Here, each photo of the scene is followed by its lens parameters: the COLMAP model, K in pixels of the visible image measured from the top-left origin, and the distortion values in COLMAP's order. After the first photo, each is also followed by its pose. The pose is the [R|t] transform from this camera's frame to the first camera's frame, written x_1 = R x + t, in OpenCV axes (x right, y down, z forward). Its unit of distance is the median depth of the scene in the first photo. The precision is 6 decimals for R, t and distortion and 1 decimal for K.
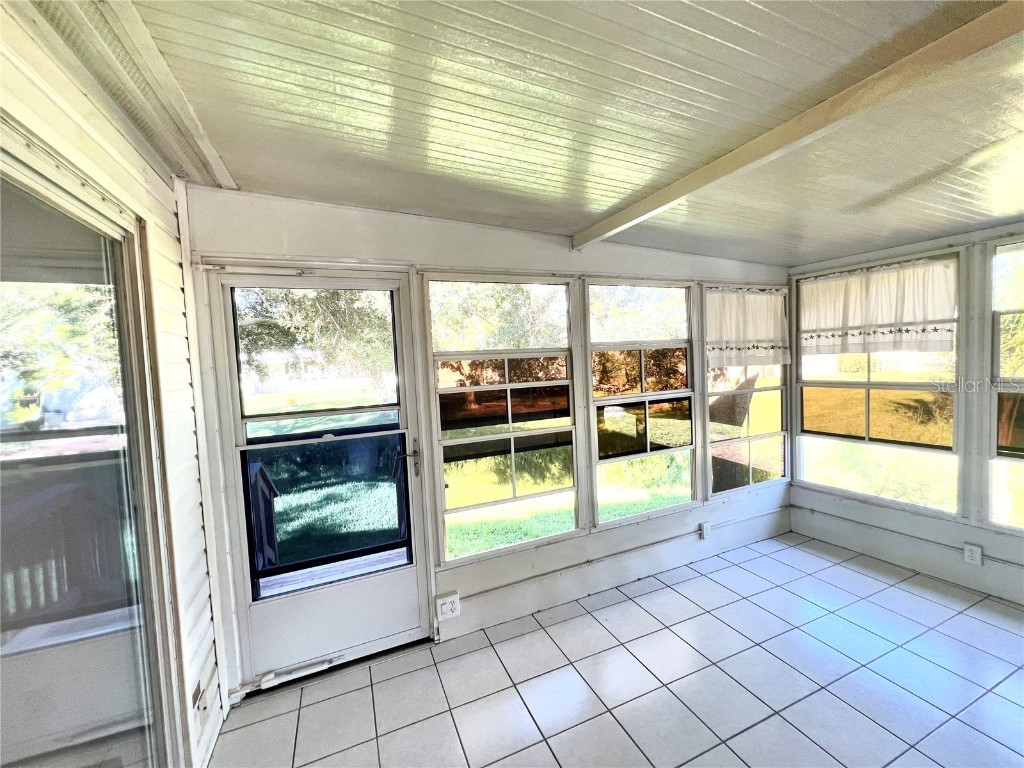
lens RADIAL K [[409.8, 0, 510.3], [0, 409.8, 381.5], [0, 0, 1]] dist [-0.001557, 0.000558]
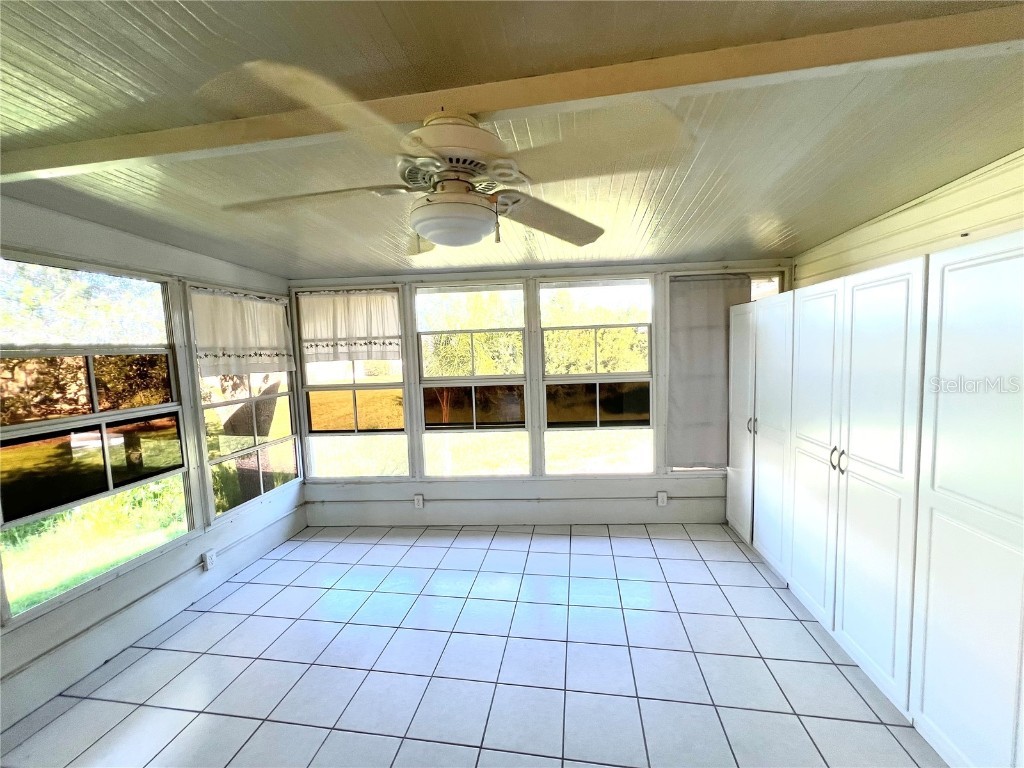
lens RADIAL K [[409.8, 0, 510.3], [0, 409.8, 381.5], [0, 0, 1]] dist [-0.001557, 0.000558]
pose [[0.535903, -0.043300, 0.843168, 0.090856], [0.056965, 0.998263, 0.015059, 0.000929], [-0.842355, 0.039961, 0.537439, -0.042805]]
